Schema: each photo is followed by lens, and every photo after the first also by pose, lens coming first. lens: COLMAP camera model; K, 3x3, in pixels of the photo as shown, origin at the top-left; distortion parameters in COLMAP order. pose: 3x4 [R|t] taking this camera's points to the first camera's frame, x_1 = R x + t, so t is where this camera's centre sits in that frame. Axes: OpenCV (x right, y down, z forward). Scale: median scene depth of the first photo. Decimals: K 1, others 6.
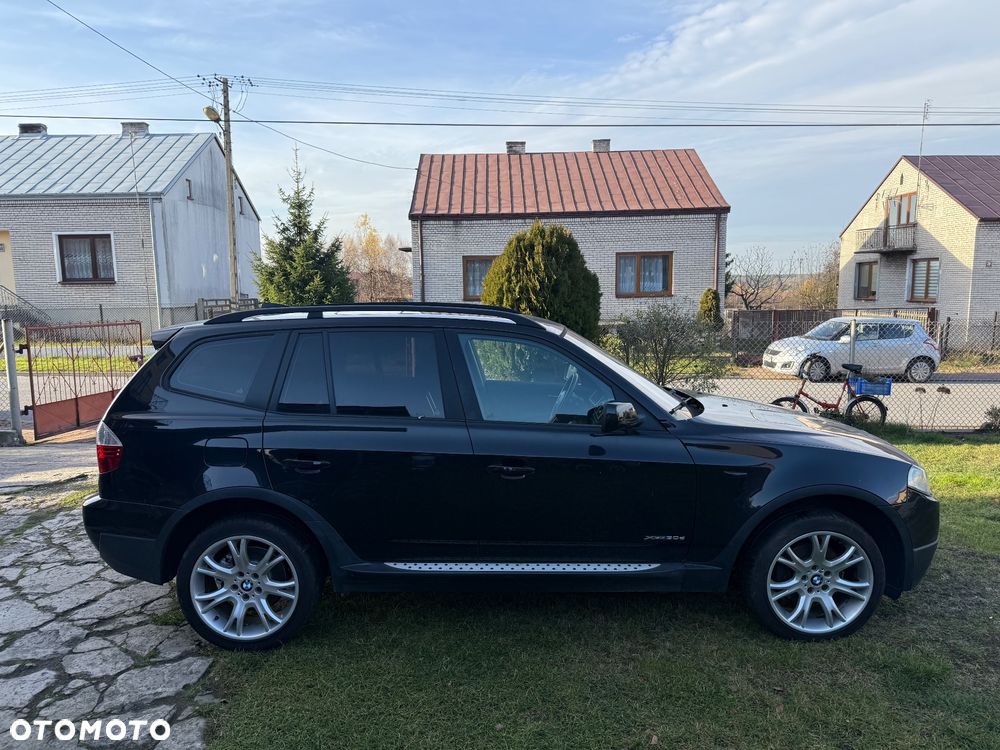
lens RADIAL K [[698.2, 0, 495.2], [0, 698.2, 384.4], [0, 0, 1]] dist [0.042720, -0.051172]
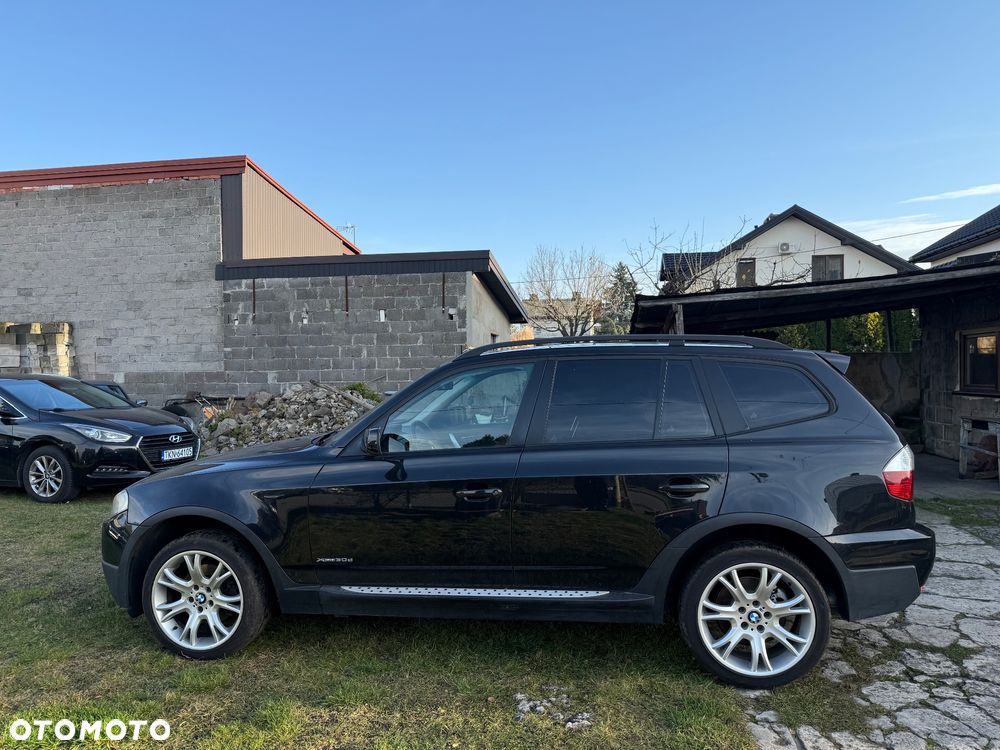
lens RADIAL K [[698.2, 0, 499.3], [0, 698.2, 389.4], [0, 0, 1]] dist [0.042720, -0.051172]
pose [[-0.986748, 0.015719, 0.161499, -0.025575], [0.042093, 0.986021, 0.161214, -0.037539], [-0.156707, 0.165876, -0.973616, 0.354276]]
